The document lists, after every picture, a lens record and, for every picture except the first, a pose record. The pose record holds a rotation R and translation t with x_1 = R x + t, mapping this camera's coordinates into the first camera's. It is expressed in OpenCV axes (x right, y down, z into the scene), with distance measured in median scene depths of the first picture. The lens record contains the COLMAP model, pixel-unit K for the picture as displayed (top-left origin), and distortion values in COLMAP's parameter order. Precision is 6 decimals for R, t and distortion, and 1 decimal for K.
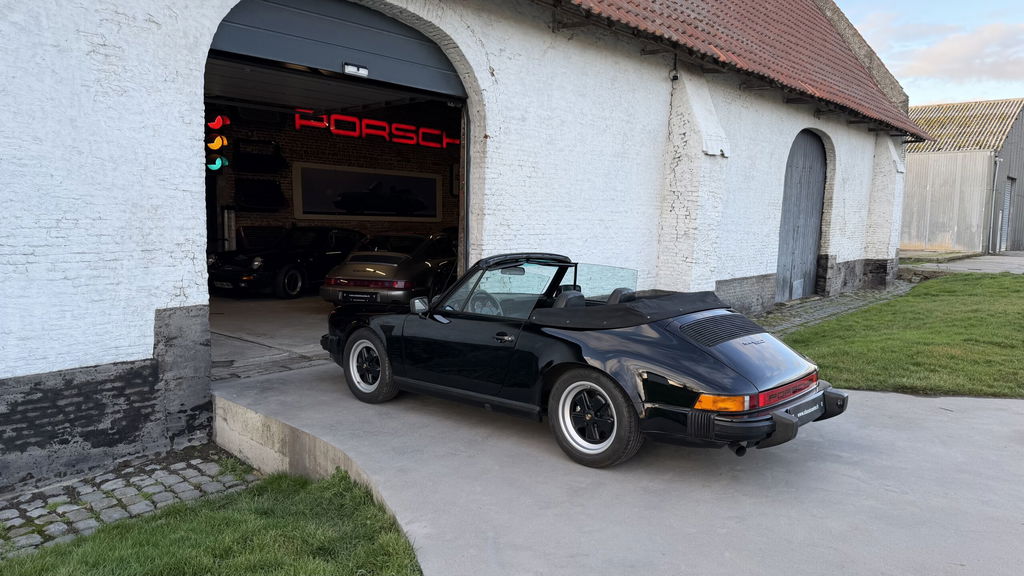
lens RADIAL K [[700.9, 0, 503.8], [0, 700.9, 290.3], [0, 0, 1]] dist [0.040743, -0.059535]
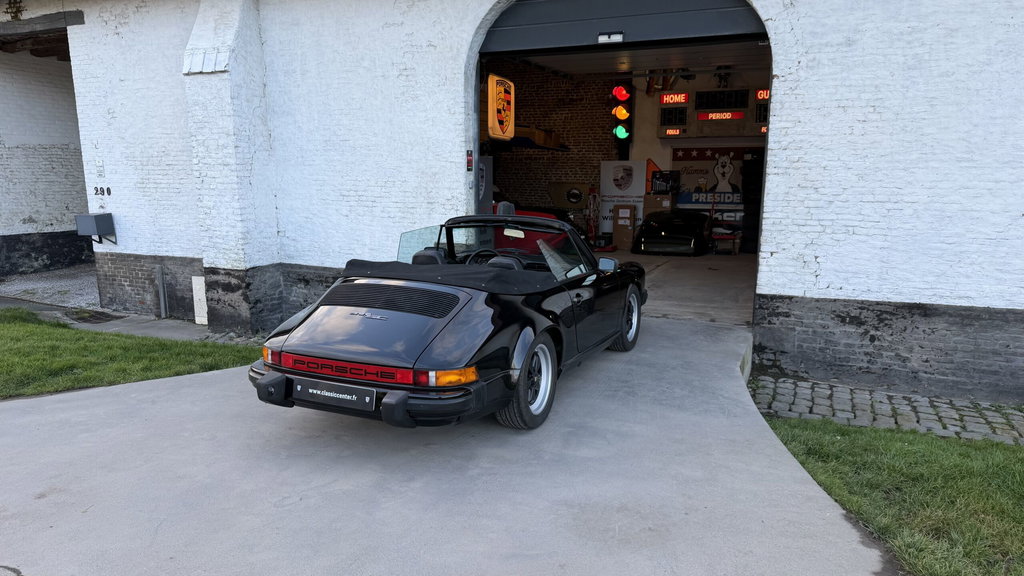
lens RADIAL K [[700.9, 0, 528.0], [0, 700.9, 298.8], [0, 0, 1]] dist [0.040743, -0.059535]
pose [[0.342527, 0.152628, -0.927028, 0.898974], [-0.094234, 0.987321, 0.127736, -0.059213], [0.934770, 0.043605, 0.352567, 0.617228]]
